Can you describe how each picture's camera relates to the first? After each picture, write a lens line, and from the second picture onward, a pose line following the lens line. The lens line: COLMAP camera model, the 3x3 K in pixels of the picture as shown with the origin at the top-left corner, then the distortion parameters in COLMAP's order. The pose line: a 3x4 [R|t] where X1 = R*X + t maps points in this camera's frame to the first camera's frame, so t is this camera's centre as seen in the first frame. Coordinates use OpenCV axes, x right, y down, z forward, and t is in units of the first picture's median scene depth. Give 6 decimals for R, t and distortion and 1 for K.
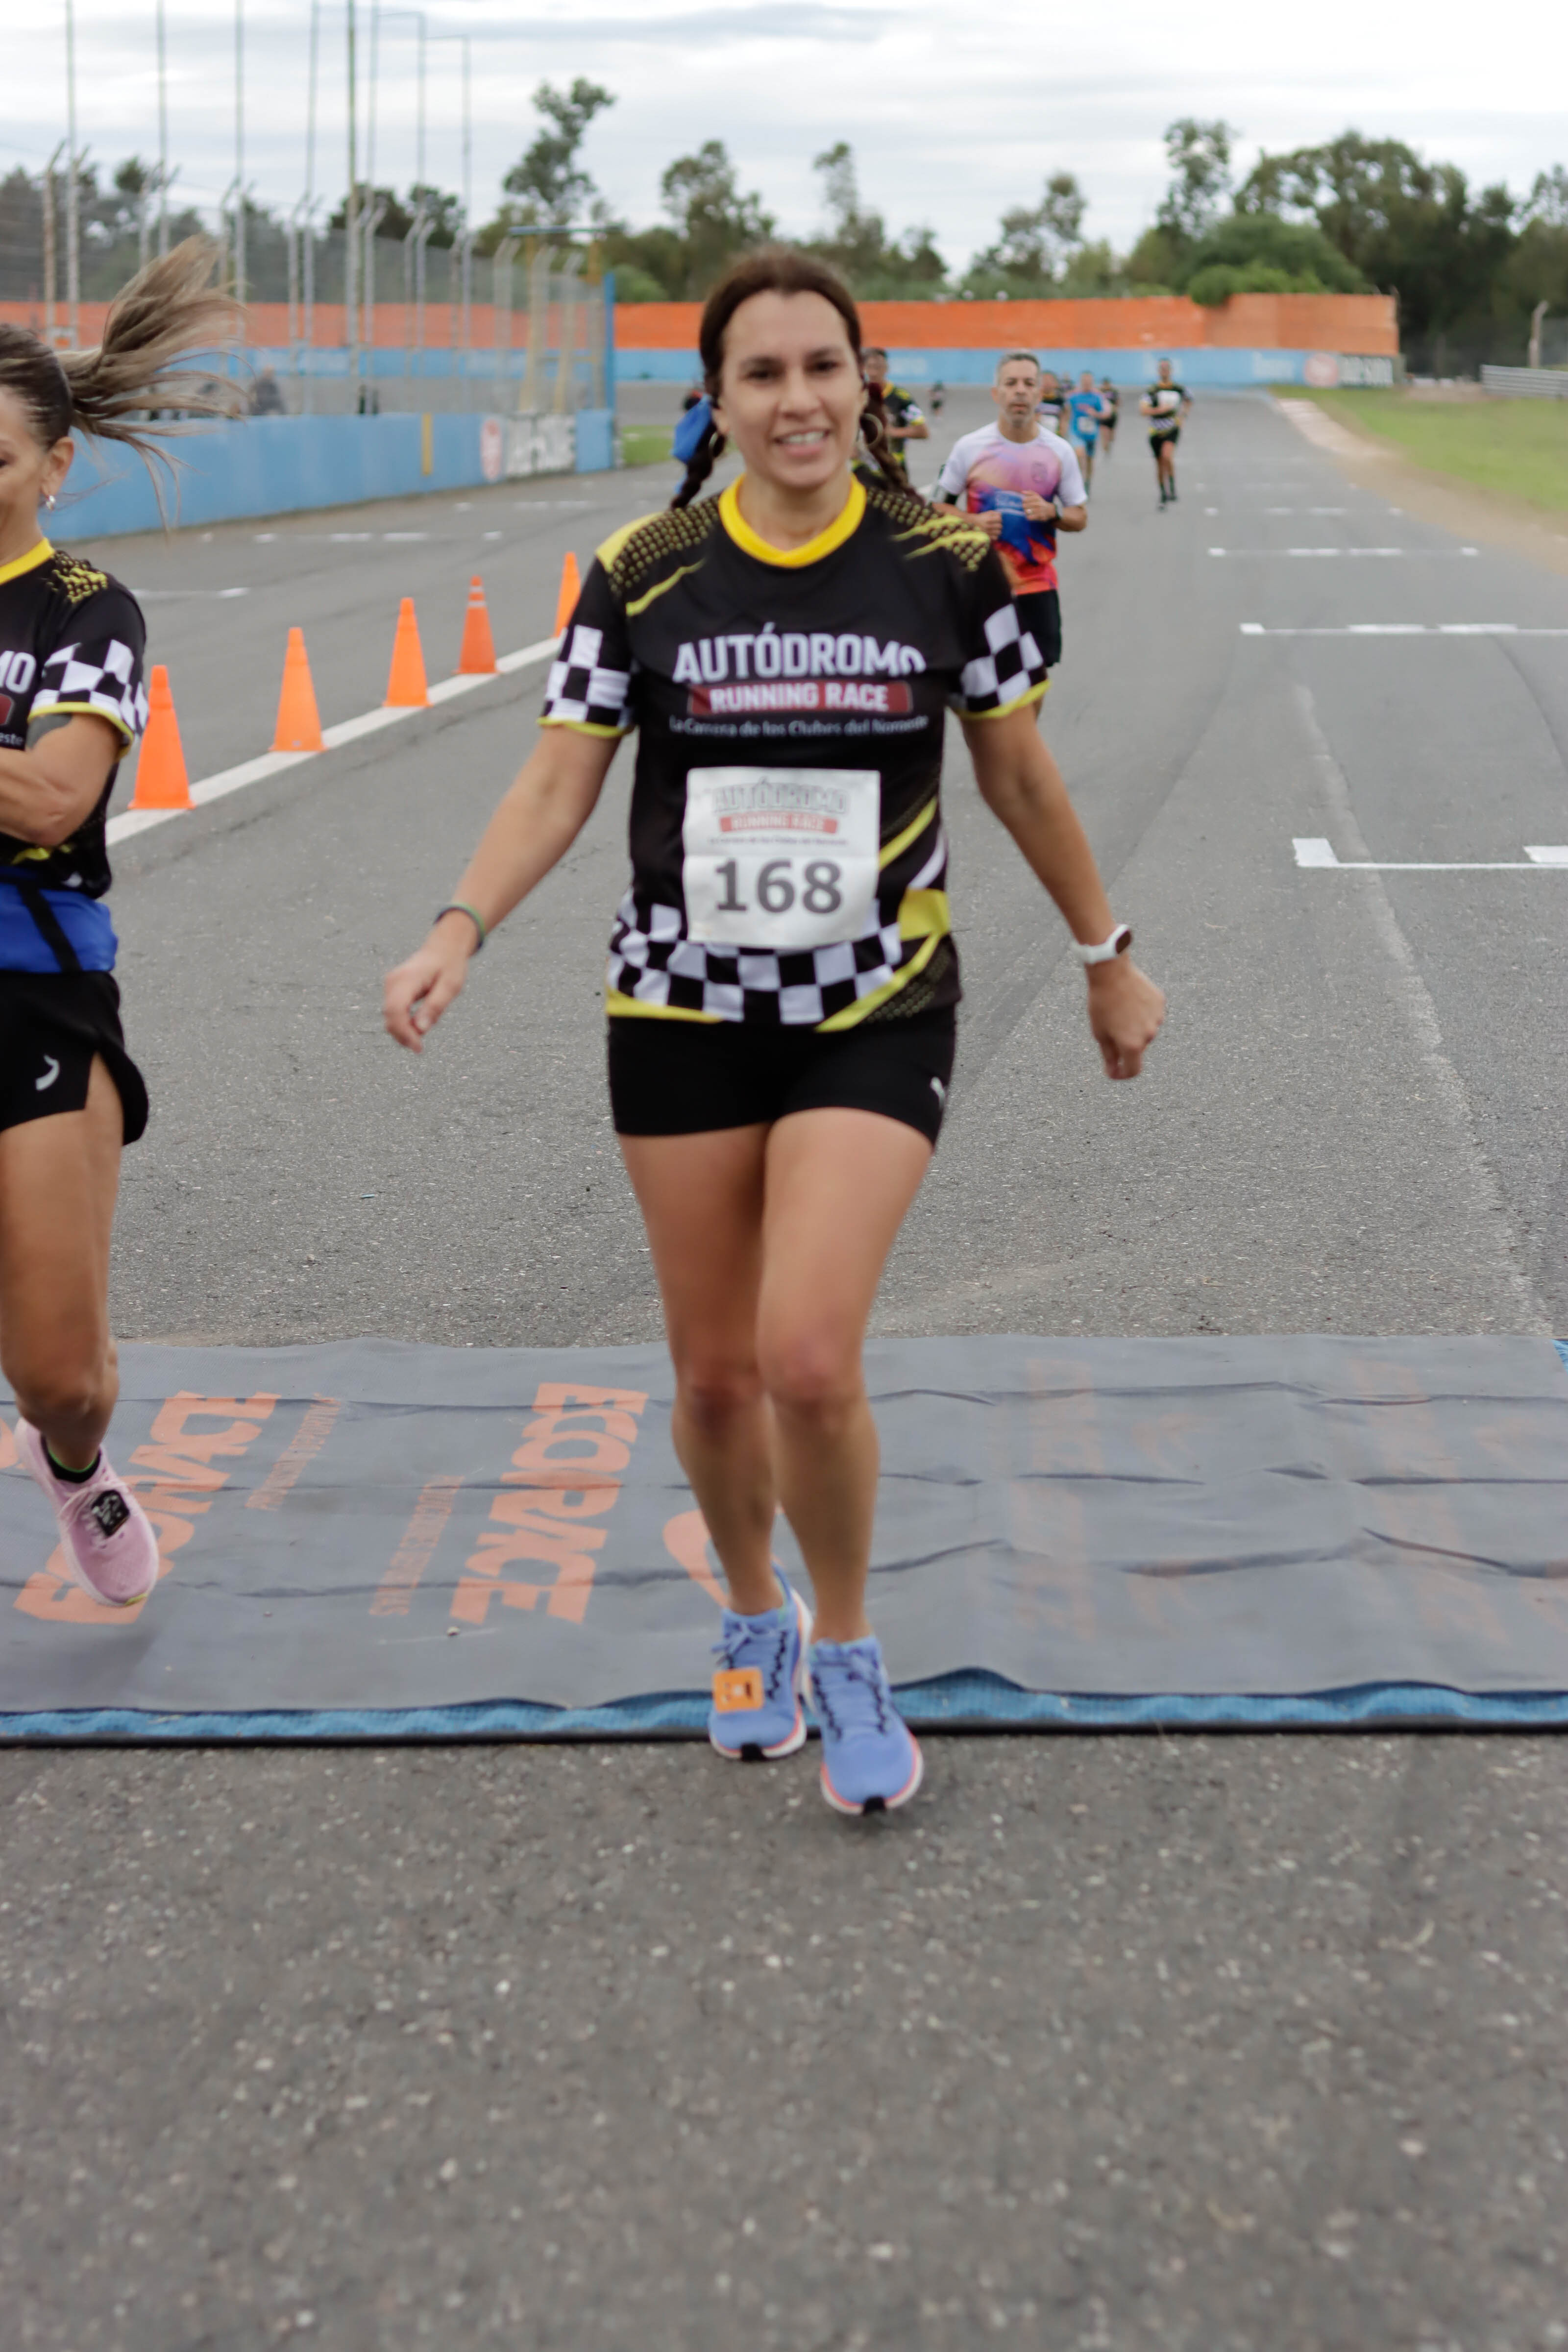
lens RADIAL K [[5445.8, 0, 784.0], [0, 5445.8, 1176.0], [0, 0, 1]] dist [-0.006969, 0.048177]
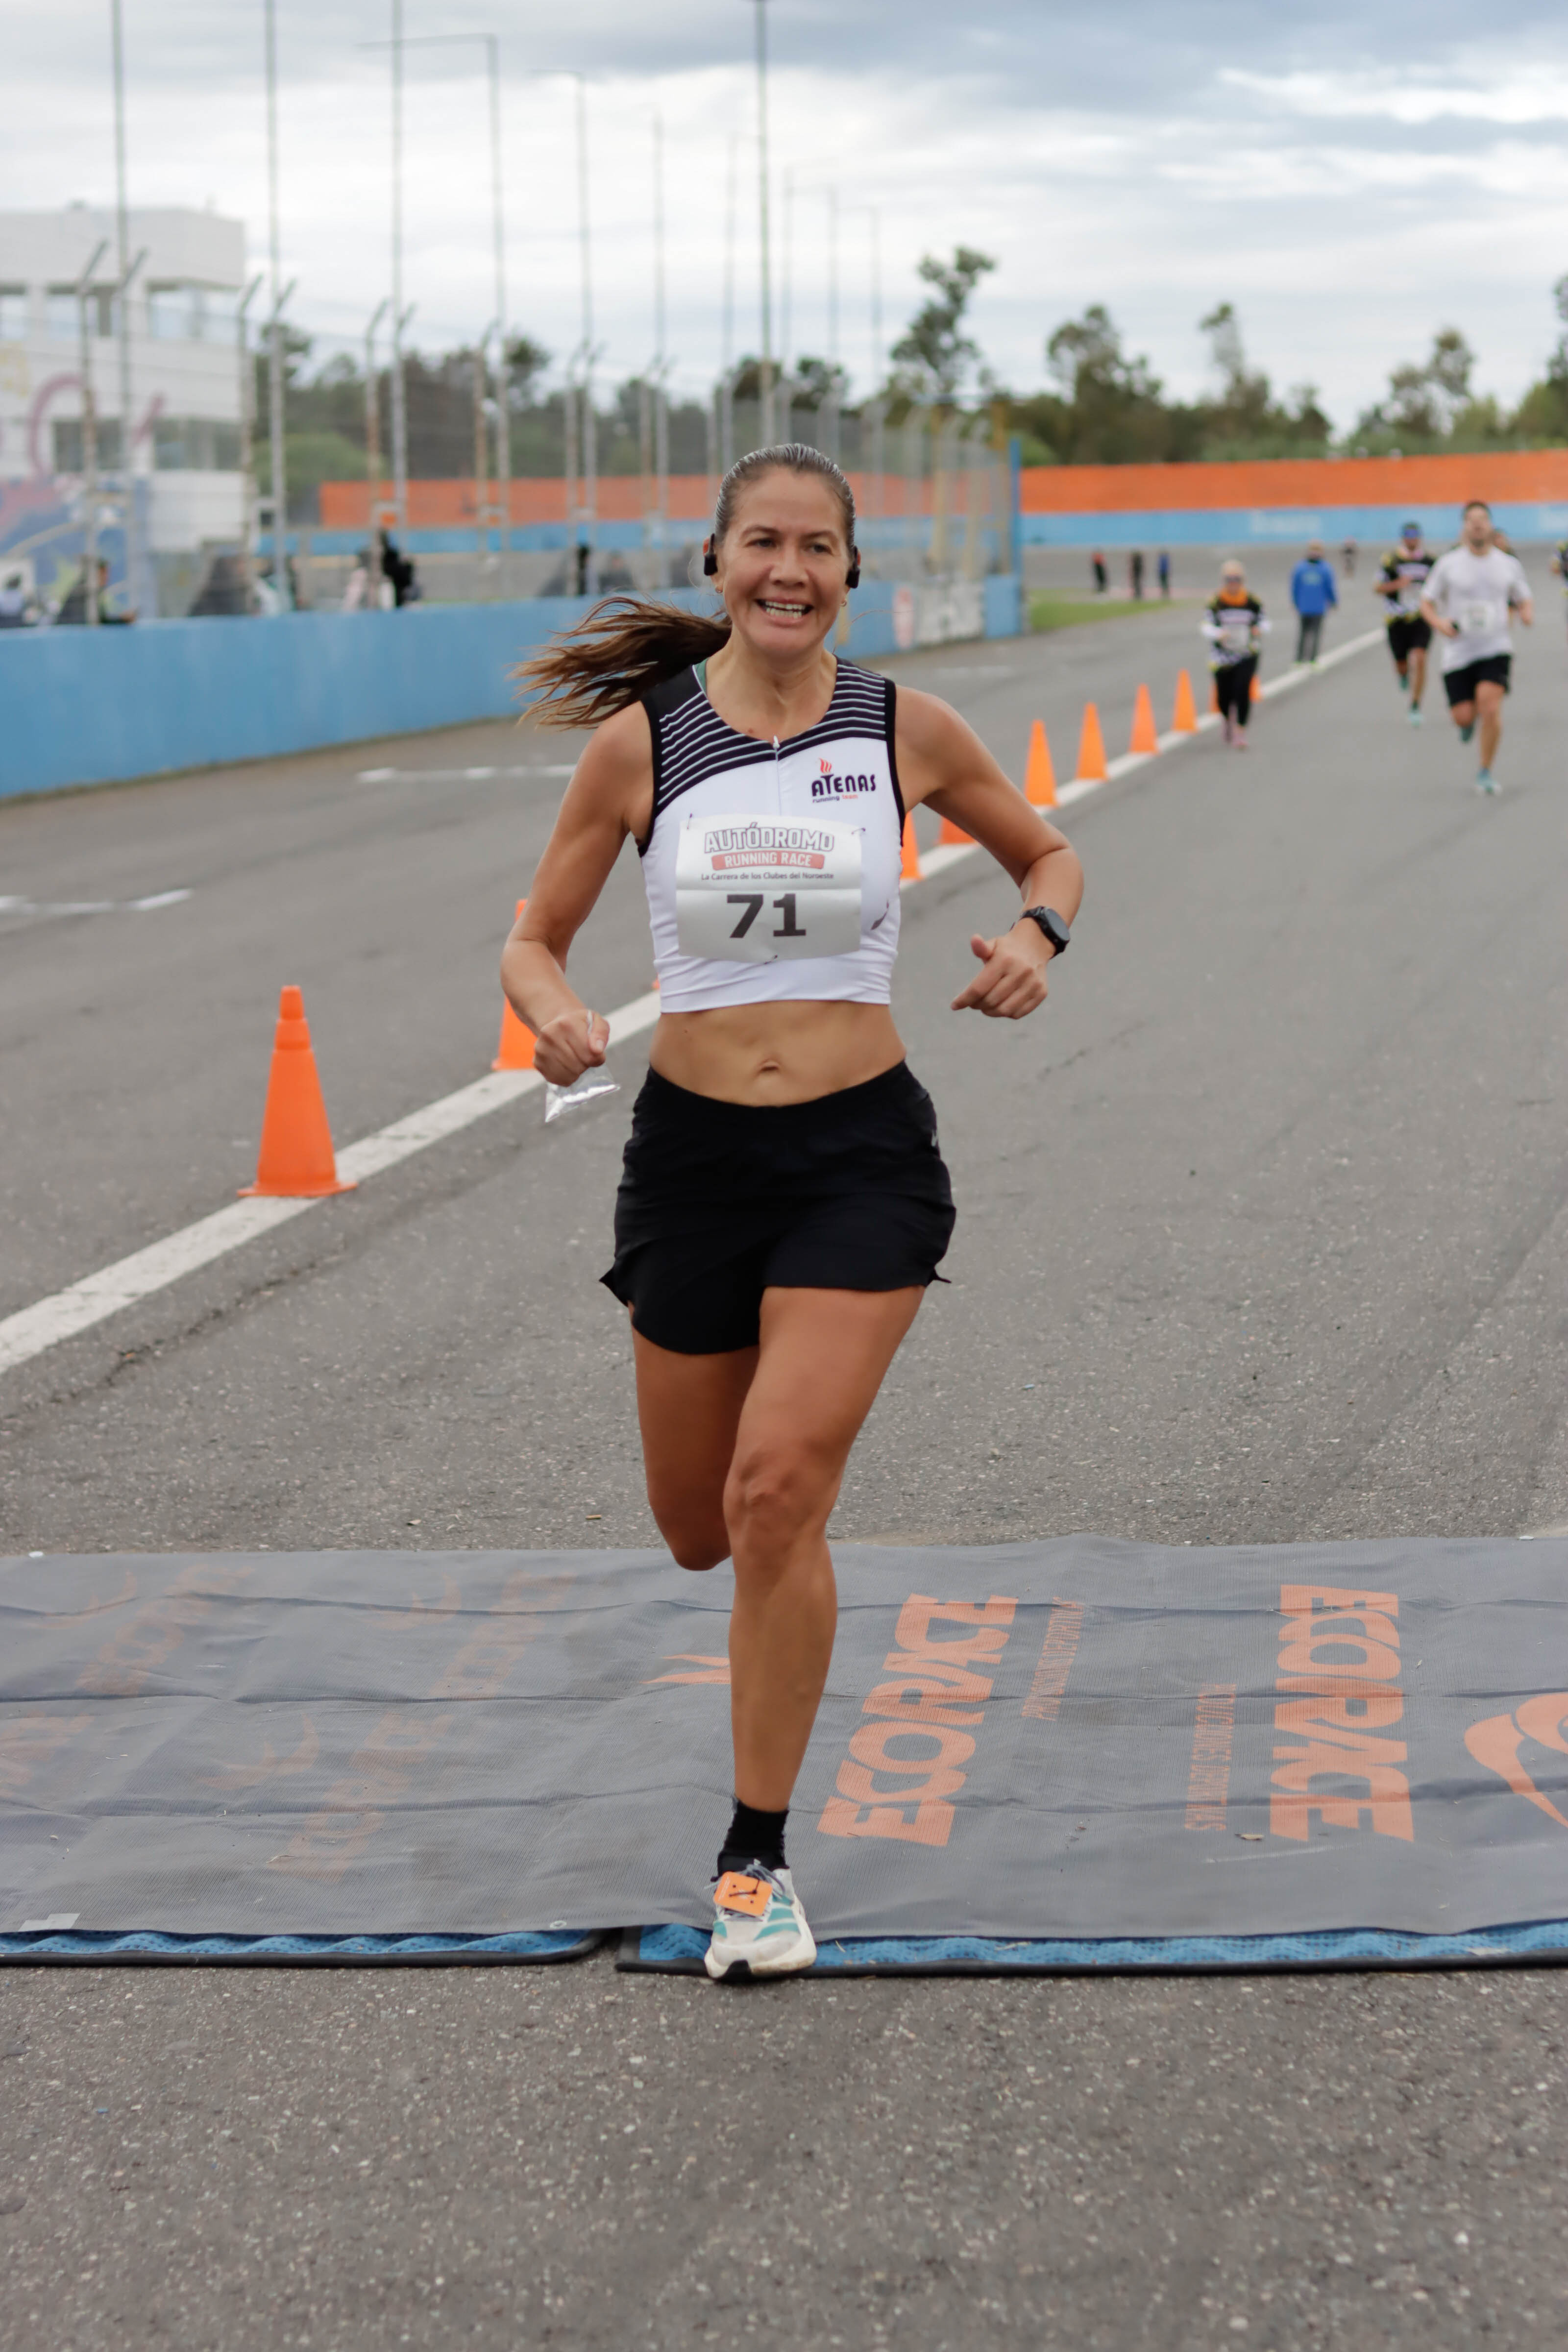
lens RADIAL K [[5445.8, 0, 784.0], [0, 5445.8, 1176.0], [0, 0, 1]] dist [-0.006969, 0.048177]
pose [[0.997362, -0.012966, -0.071415, -0.084945], [0.010830, 0.999485, -0.030209, -0.008734], [0.071770, 0.029356, 0.996989, 0.026494]]
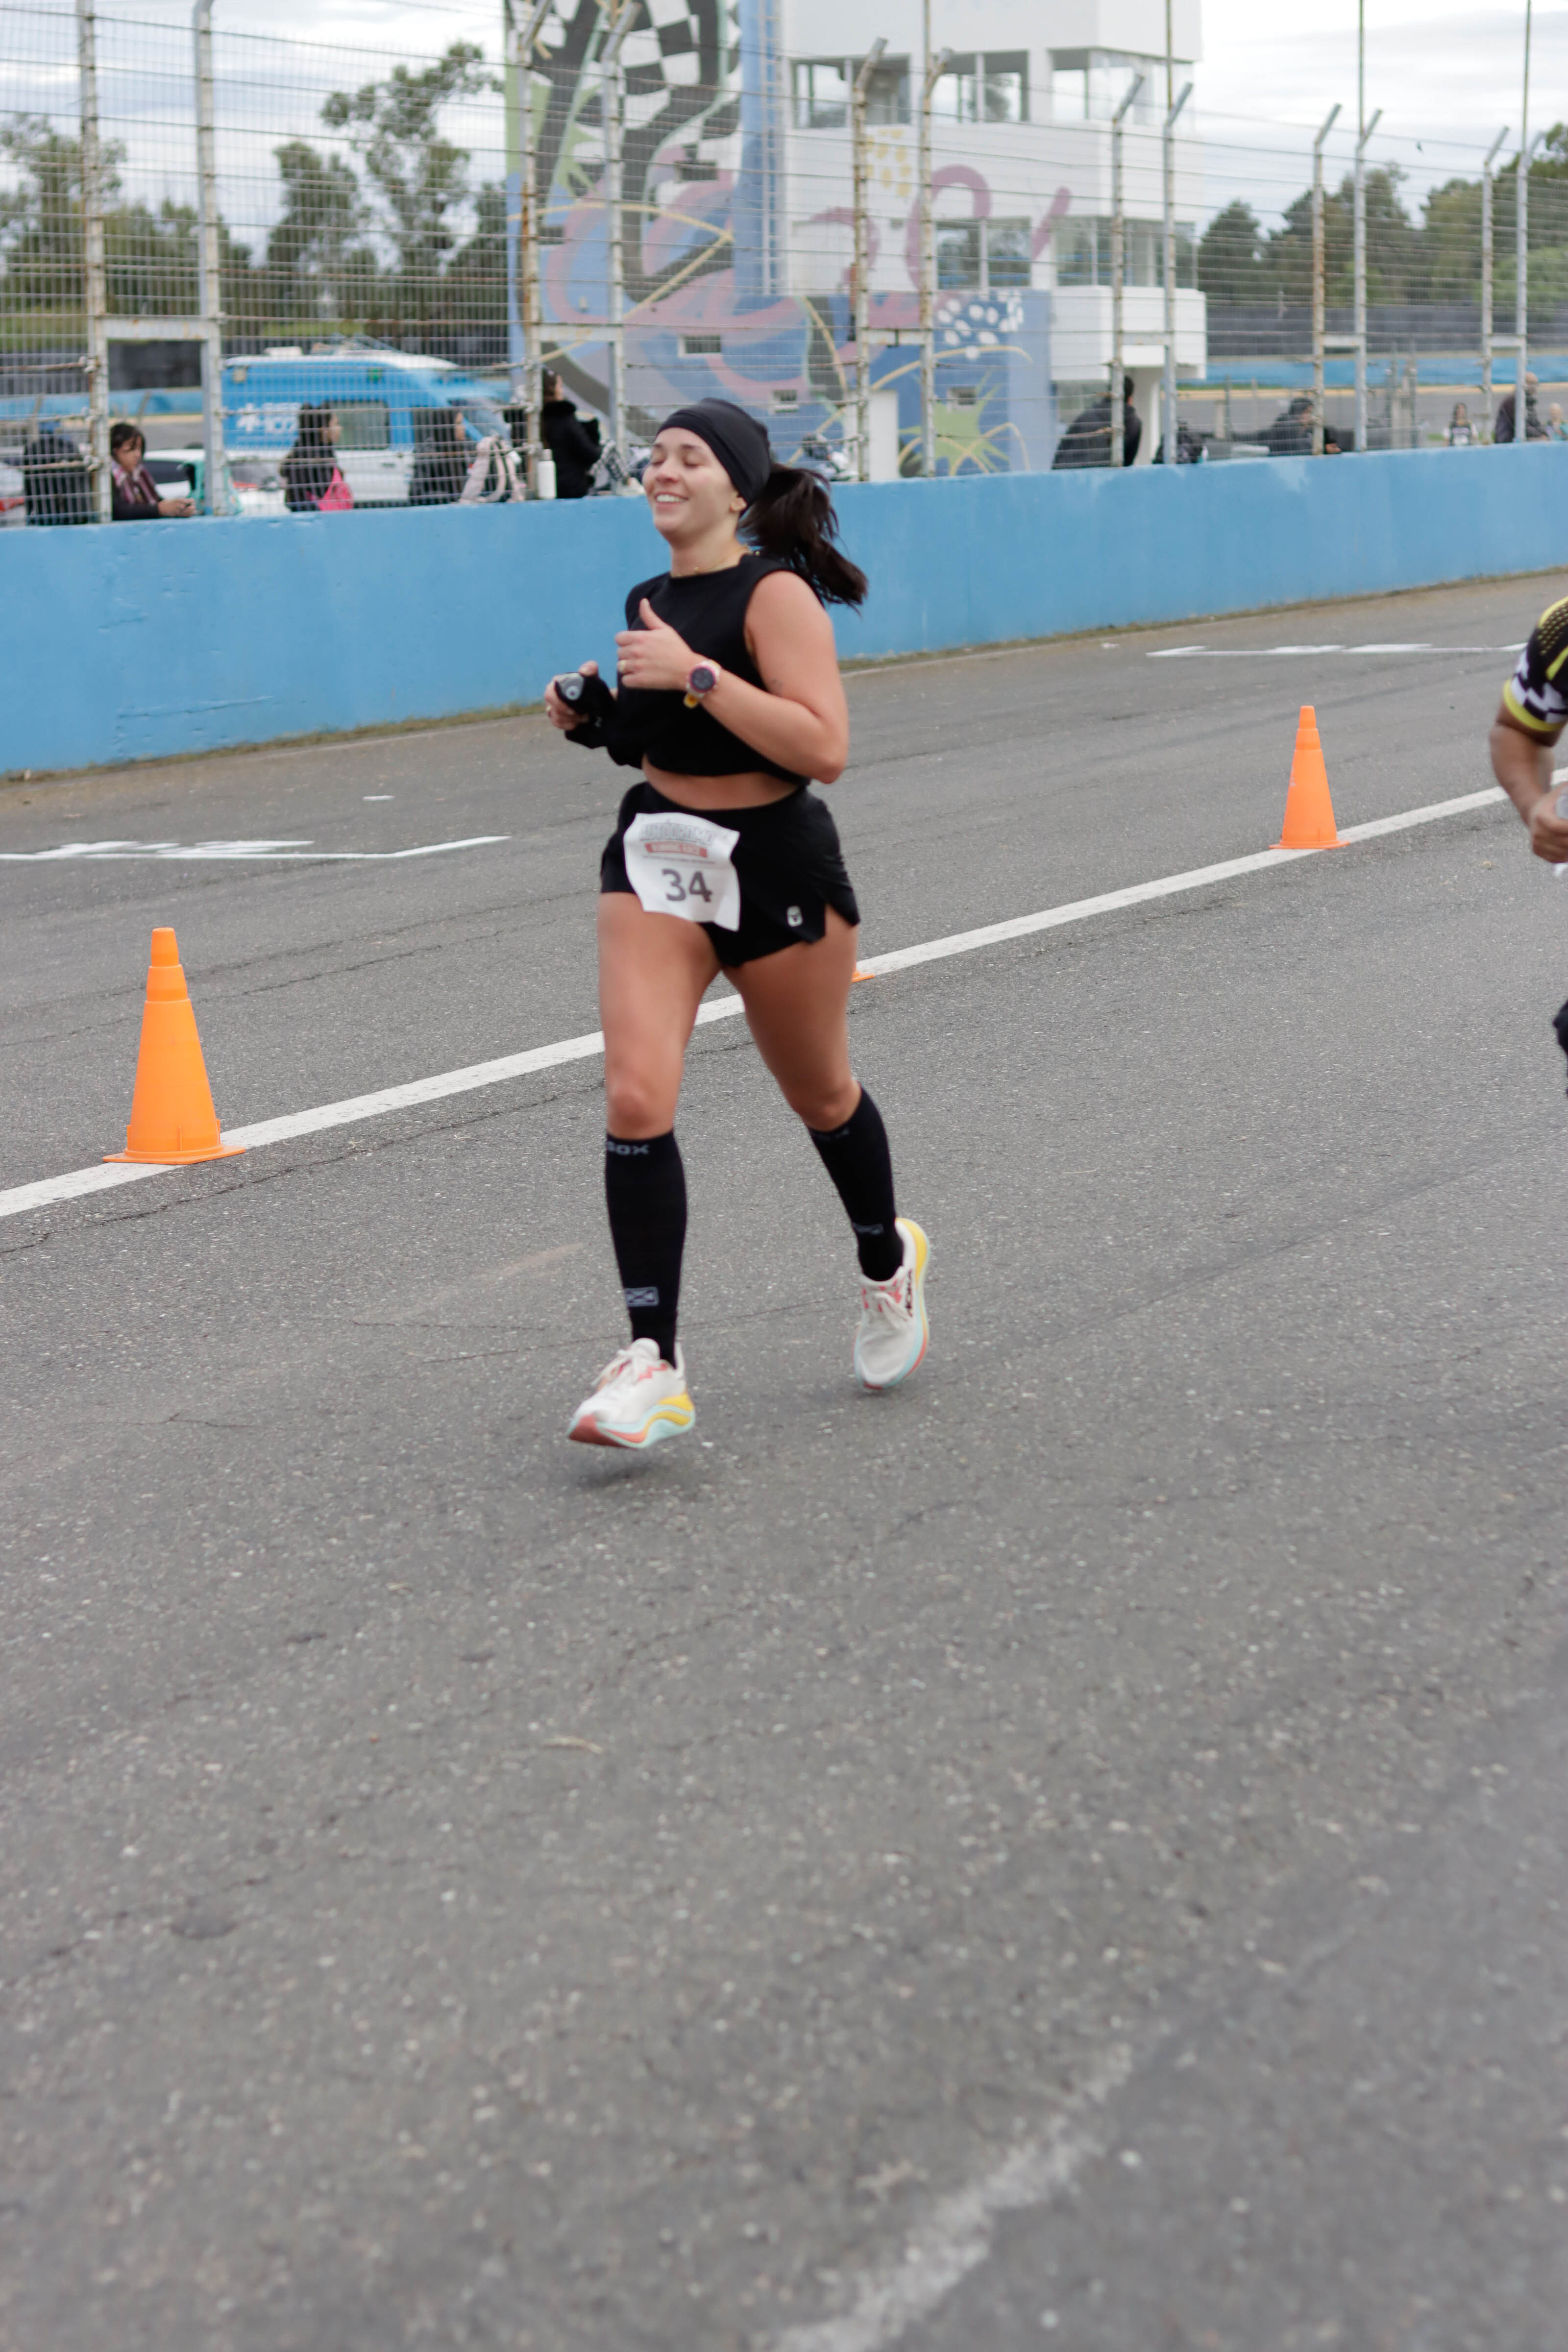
lens RADIAL K [[5547.0, 0, 777.1], [0, 5547.0, 1115.3], [0, 0, 1]] dist [-0.000213, -0.011229]
pose [[0.949724, 0.020123, -0.312441, 0.615155], [-0.024289, 0.999660, -0.009447, -0.533096], [0.312144, 0.016561, 0.949890, 3.539403]]
